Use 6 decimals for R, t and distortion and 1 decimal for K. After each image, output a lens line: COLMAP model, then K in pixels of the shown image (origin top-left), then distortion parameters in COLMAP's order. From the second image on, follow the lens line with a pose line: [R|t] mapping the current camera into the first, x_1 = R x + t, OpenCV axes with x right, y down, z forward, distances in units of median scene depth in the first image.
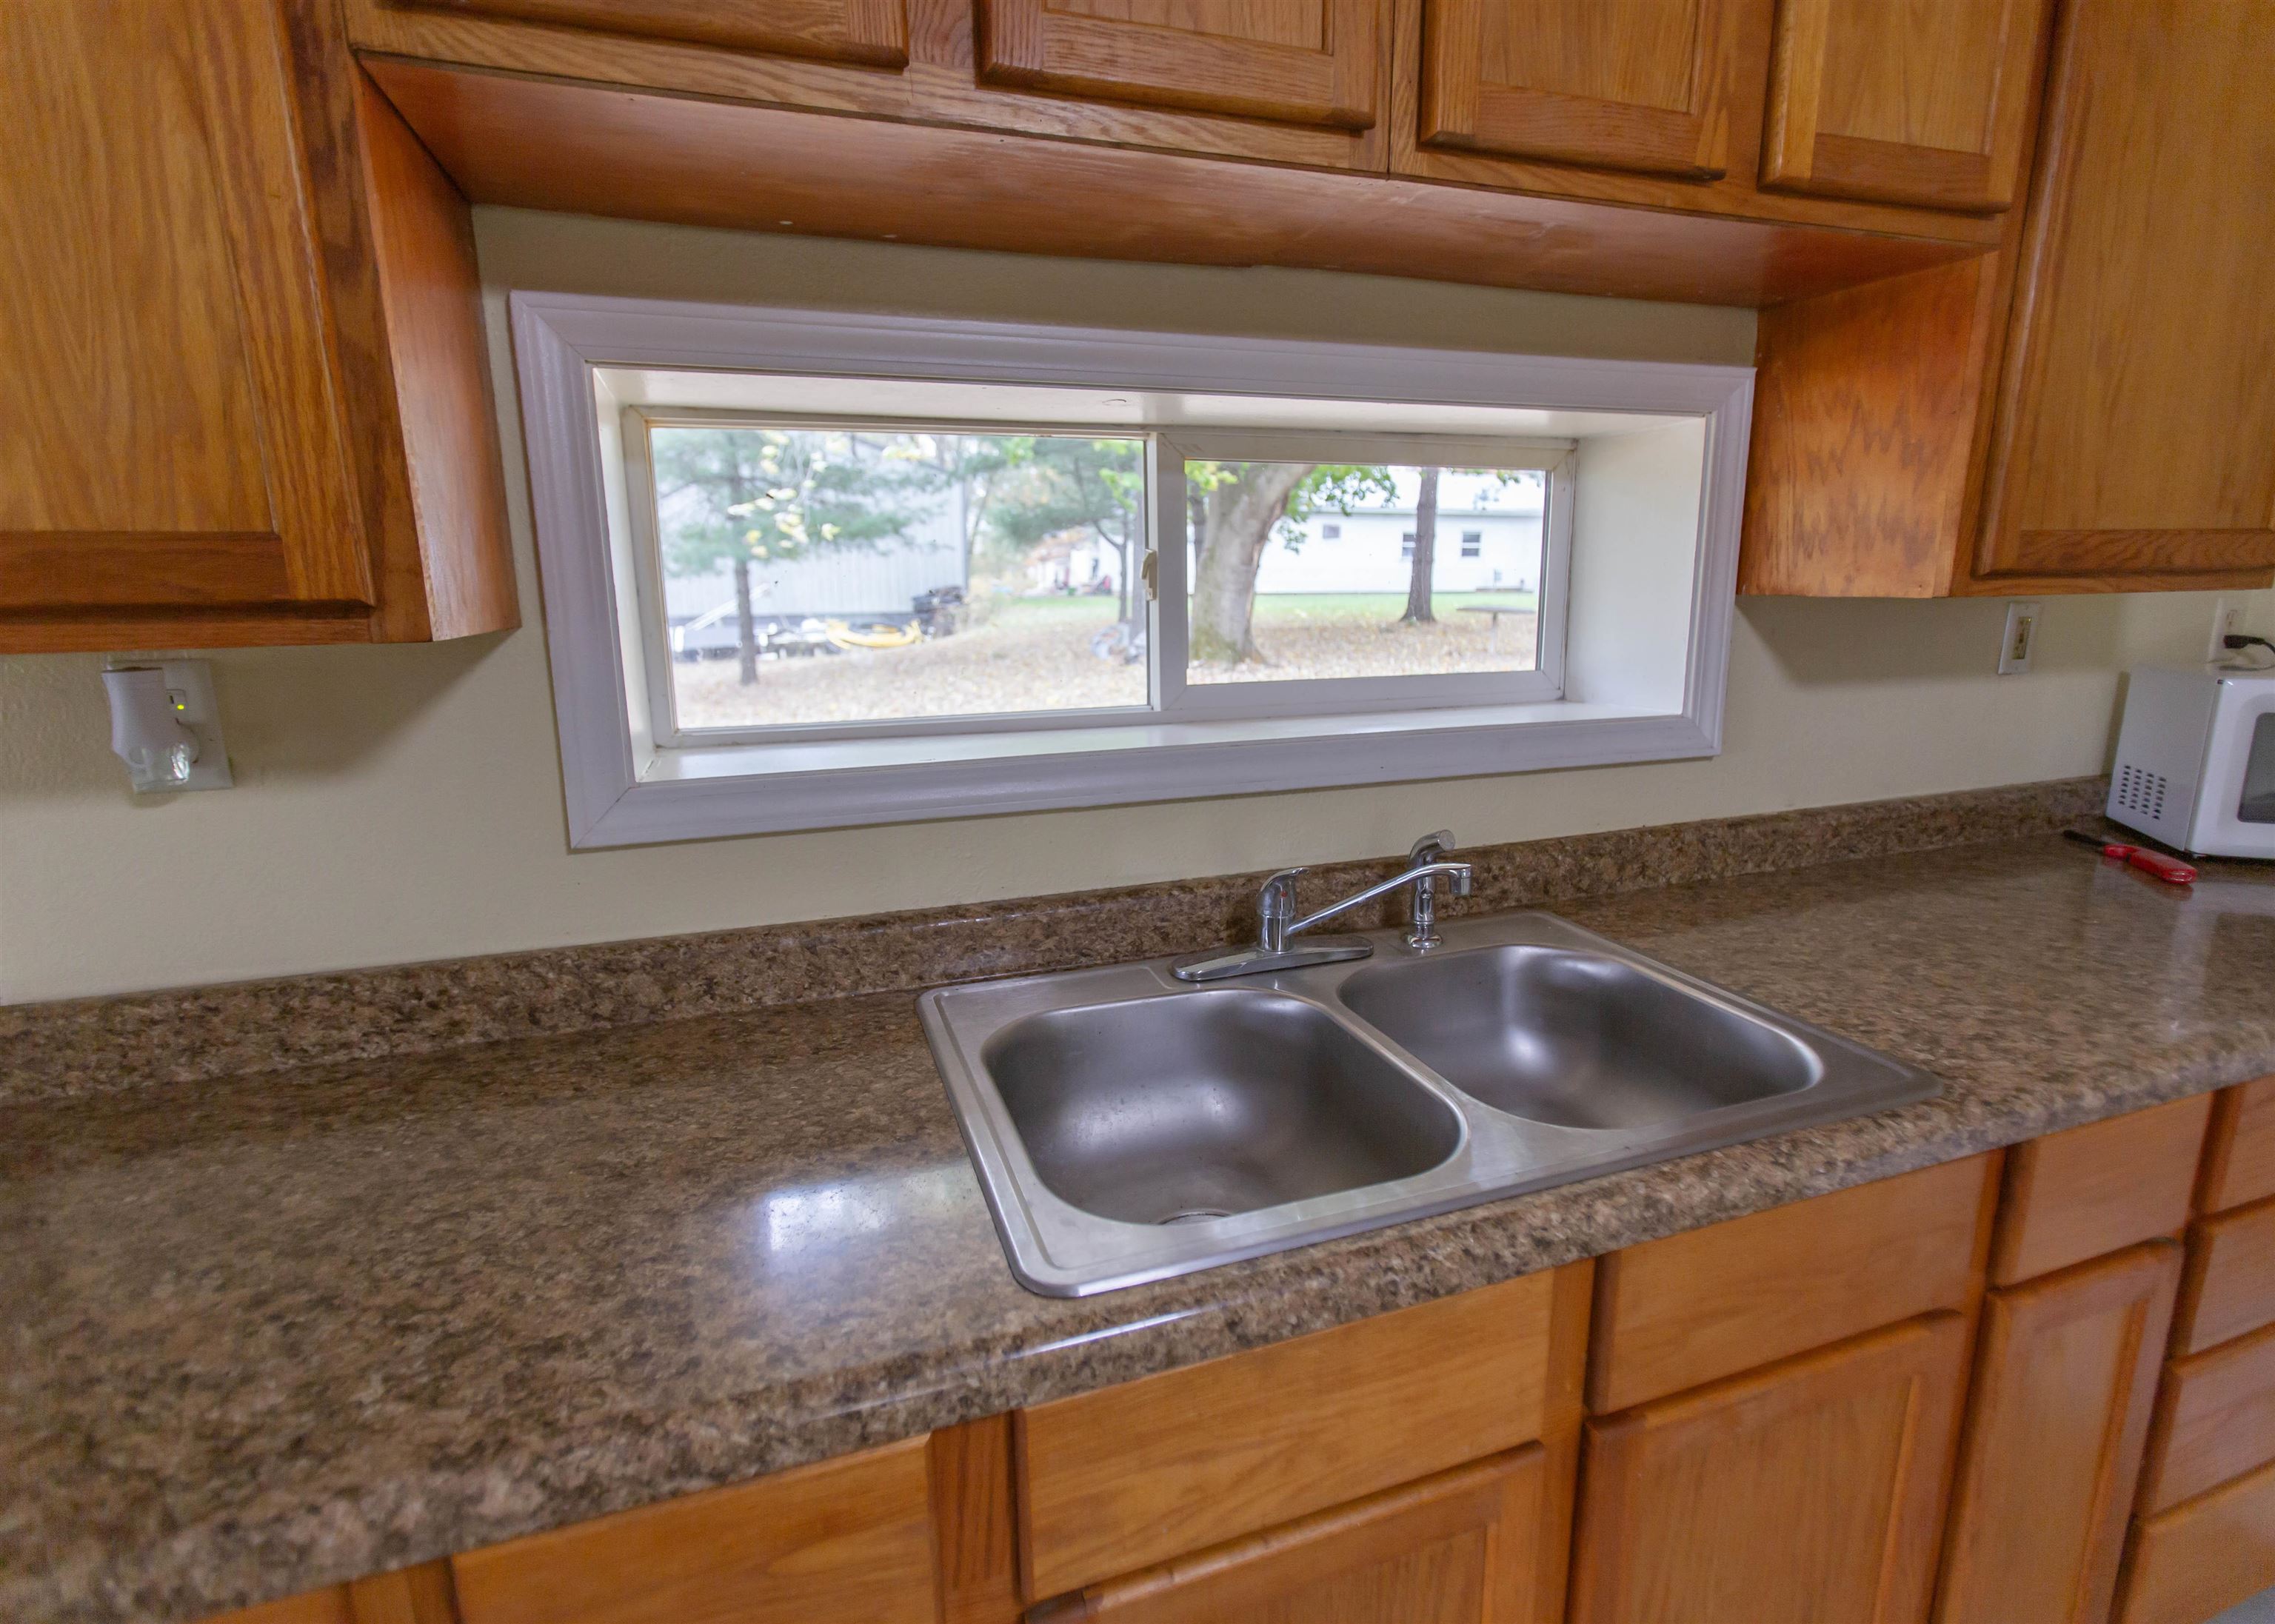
lens RADIAL K [[1084.1, 0, 1128.6], [0, 1084.1, 813.4], [0, 0, 1]] dist [-0.002287, 0.000207]
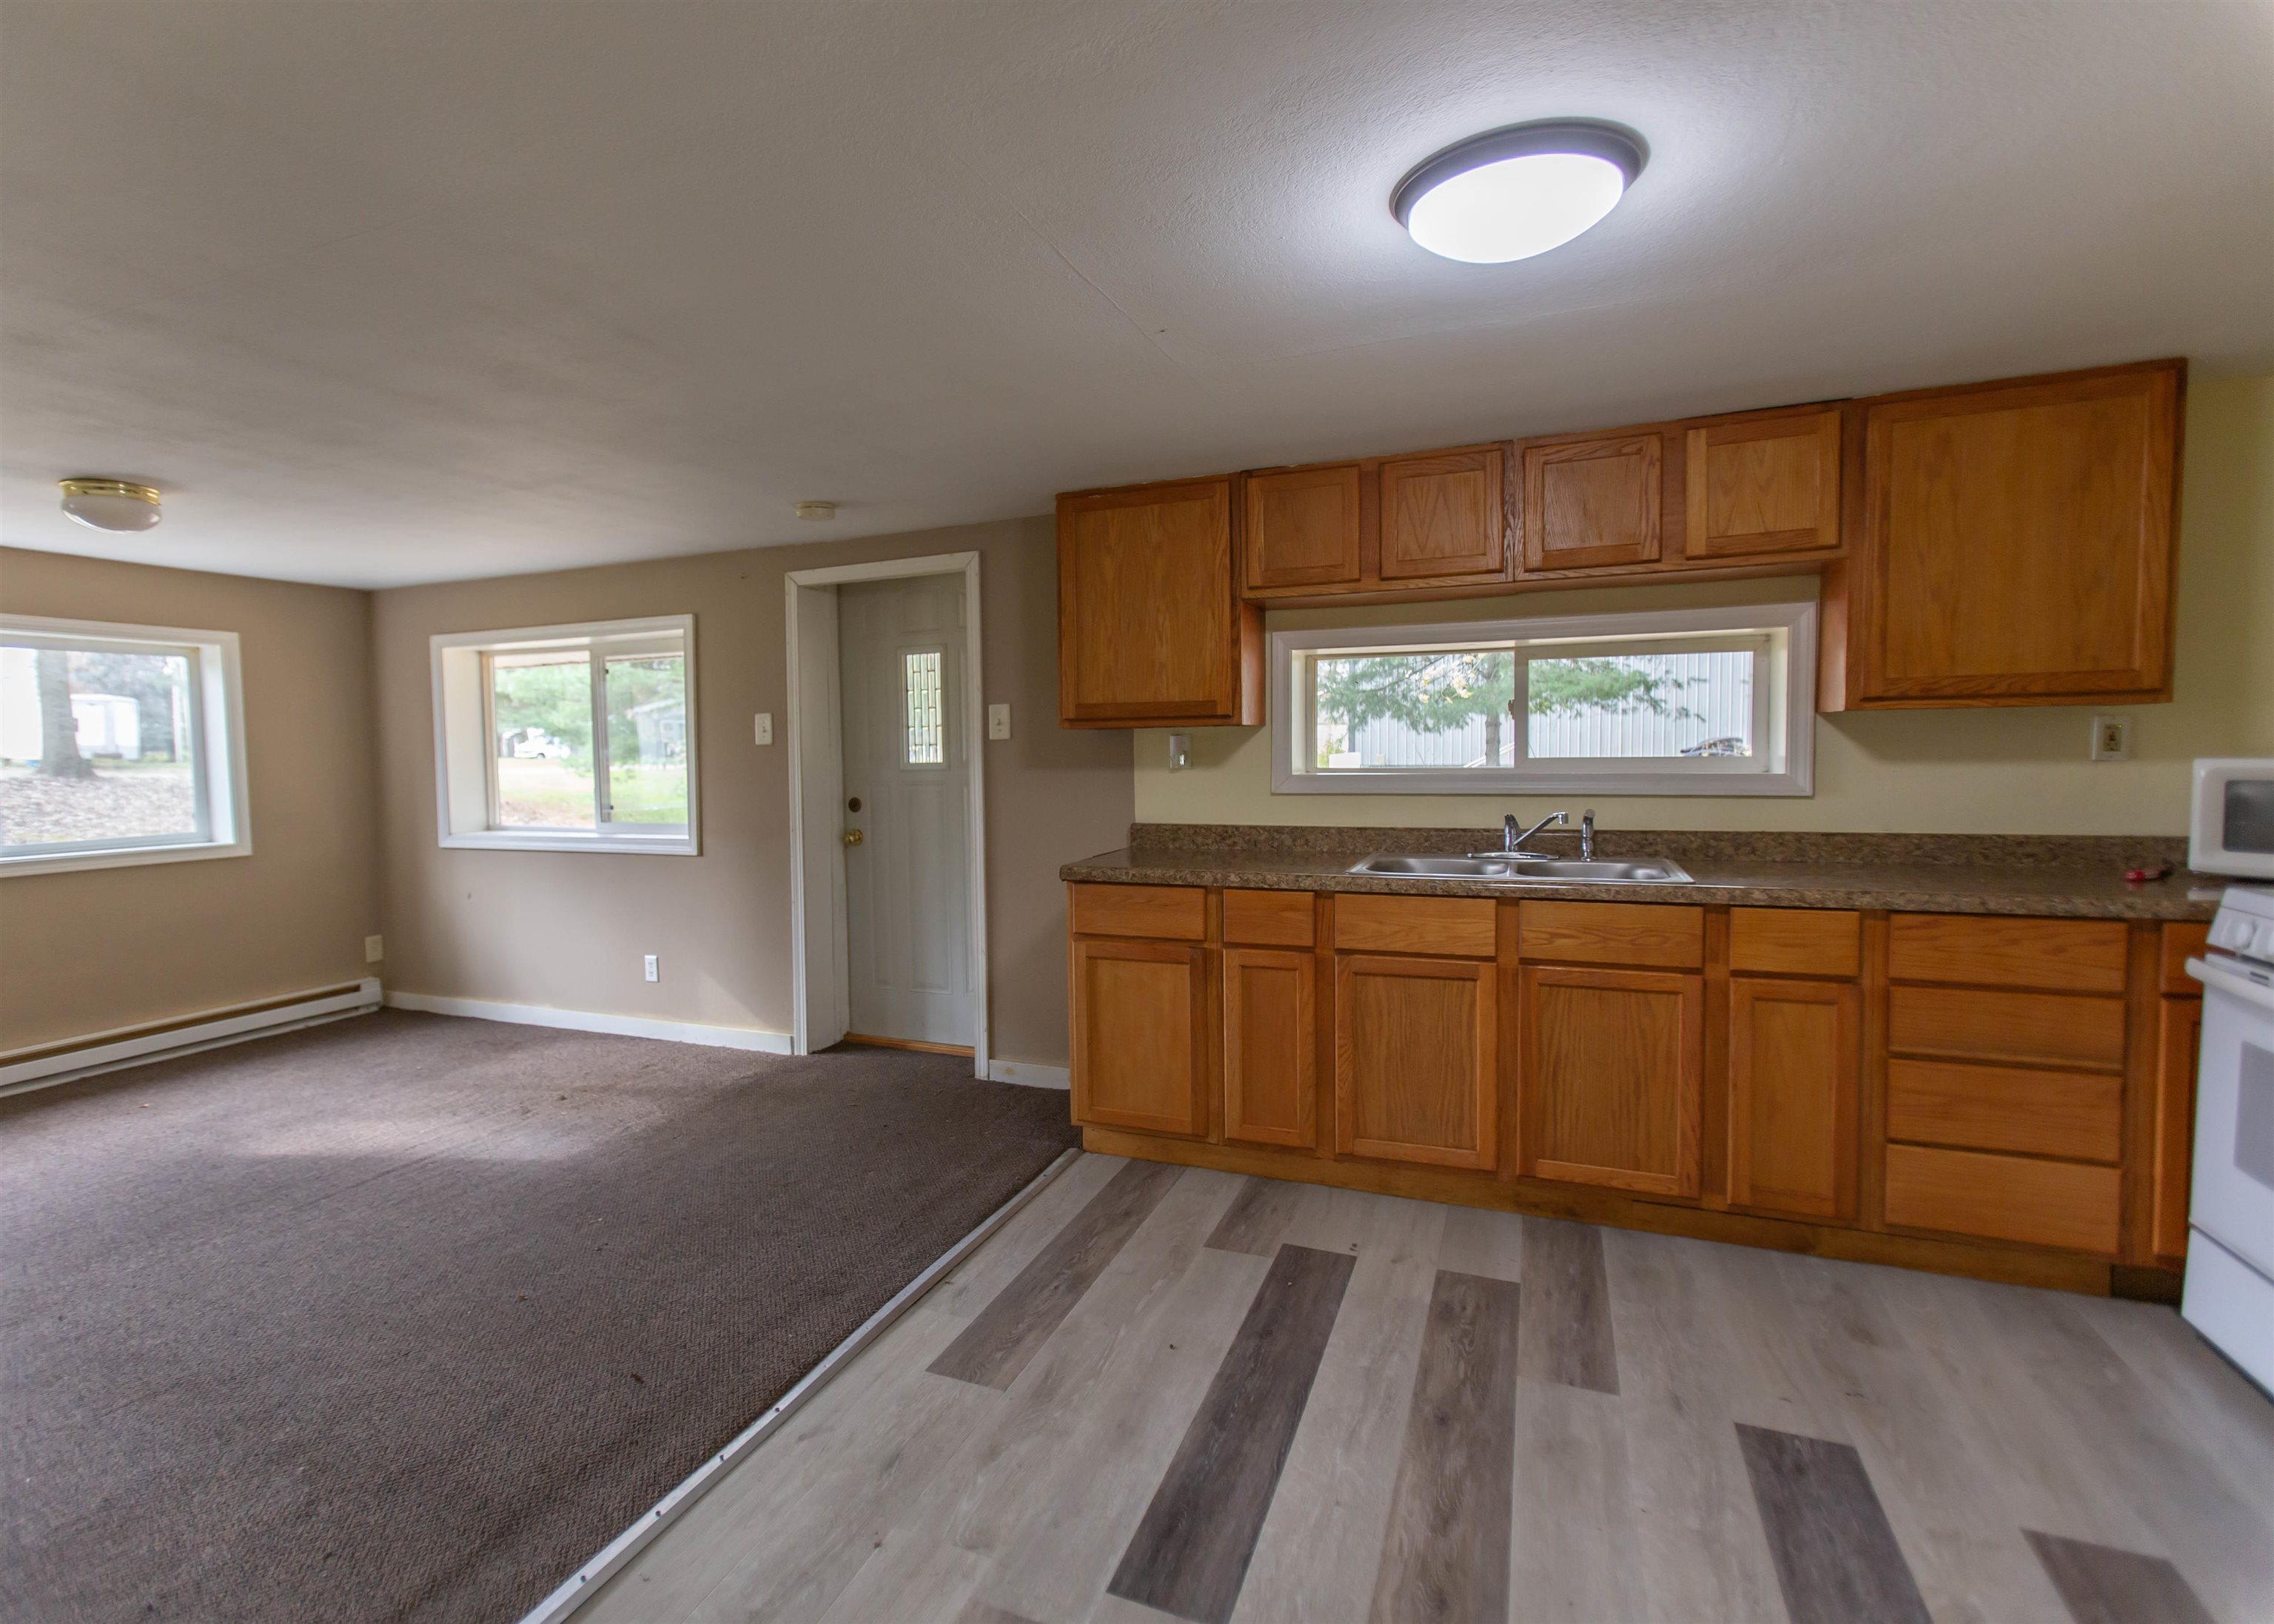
lens RADIAL K [[1083.6, 0, 1128.1], [0, 1083.6, 813.4], [0, 0, 1]] dist [-0.002287, 0.000207]
pose [[0.774879, 0.039574, -0.630870, 1.237575], [-0.132604, 0.986008, -0.101022, 0.491654], [0.618045, 0.161935, 0.769284, -1.803663]]
